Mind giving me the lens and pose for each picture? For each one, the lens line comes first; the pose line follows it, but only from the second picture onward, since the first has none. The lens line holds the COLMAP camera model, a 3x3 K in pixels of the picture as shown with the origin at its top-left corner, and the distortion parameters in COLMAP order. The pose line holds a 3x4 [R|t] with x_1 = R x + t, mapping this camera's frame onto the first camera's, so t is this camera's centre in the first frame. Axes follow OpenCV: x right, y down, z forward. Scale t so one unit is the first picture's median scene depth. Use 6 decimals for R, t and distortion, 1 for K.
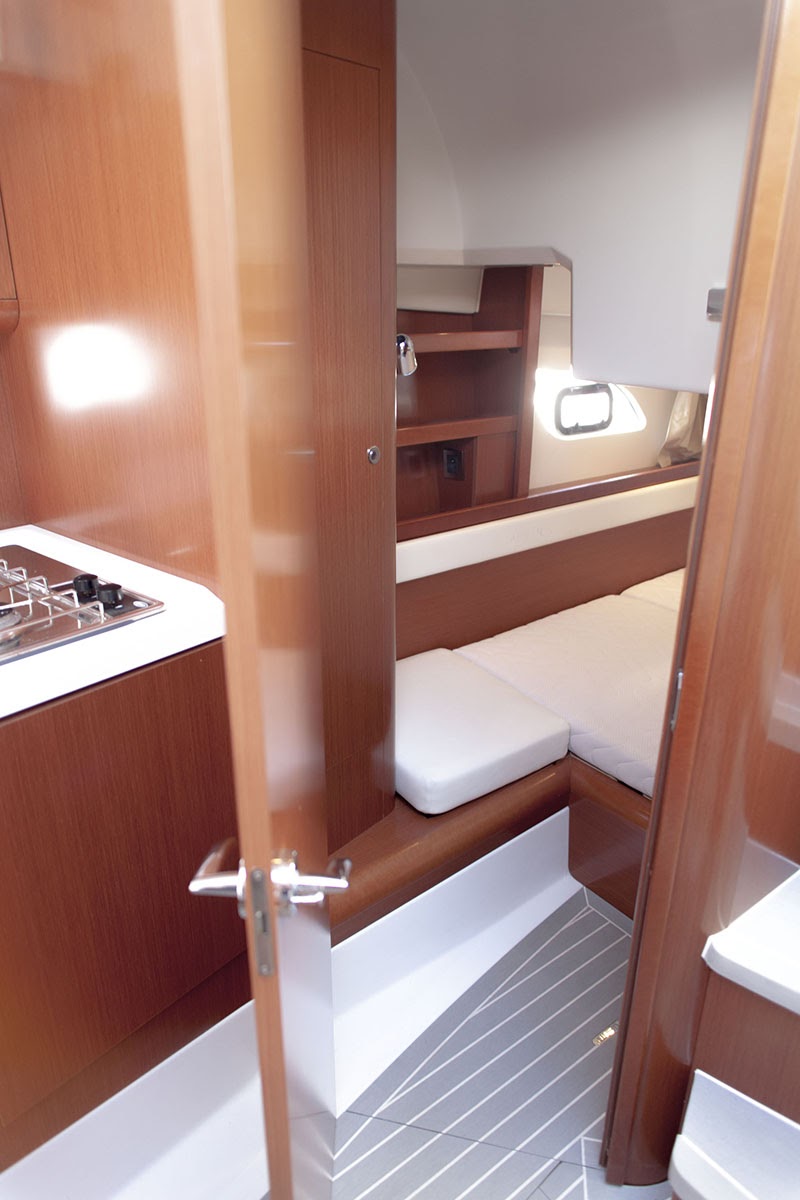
lens RADIAL K [[806.5, 0, 396.5], [0, 806.5, 602.5], [0, 0, 1]] dist [-0.000986, -0.002149]
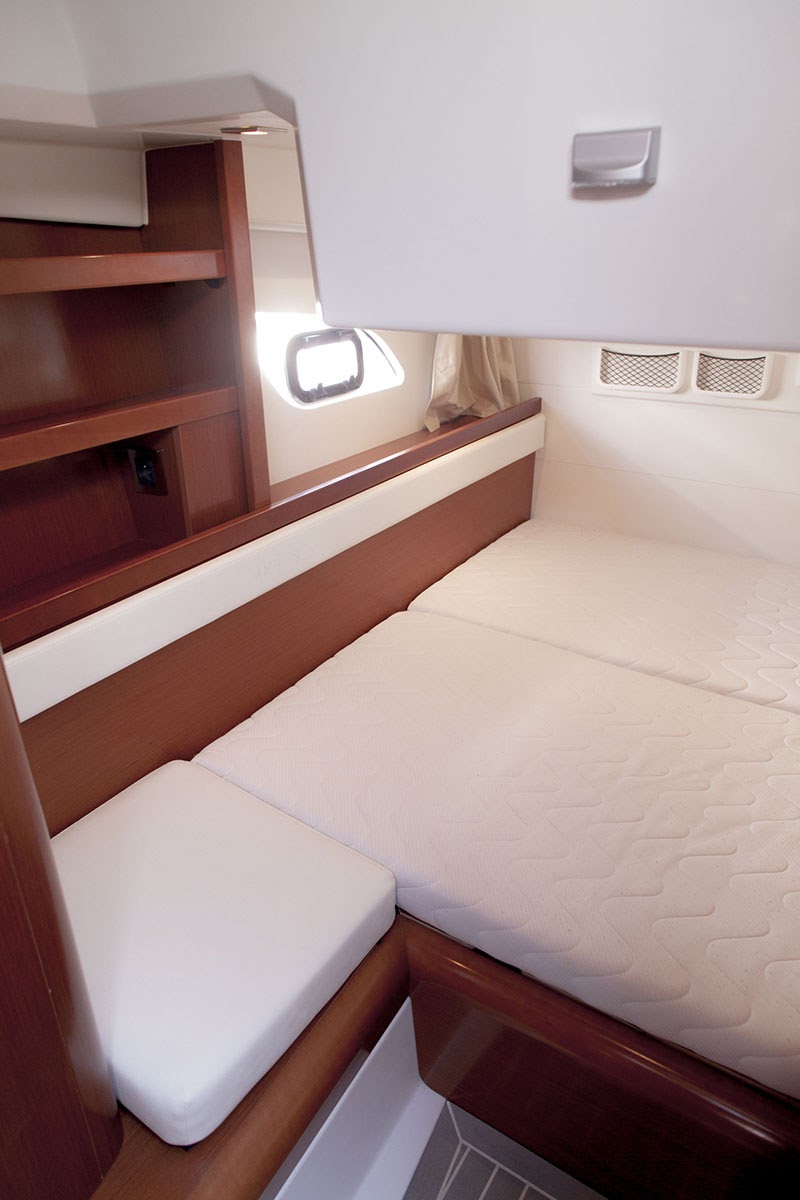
lens RADIAL K [[806.5, 0, 400.6], [0, 806.5, 605.0], [0, 0, 1]] dist [-0.000986, -0.002149]
pose [[0.941605, -0.157829, 0.297439, 0.052430], [0.138455, 0.986692, 0.085257, -0.092812], [-0.306937, -0.039097, 0.950927, 0.328317]]
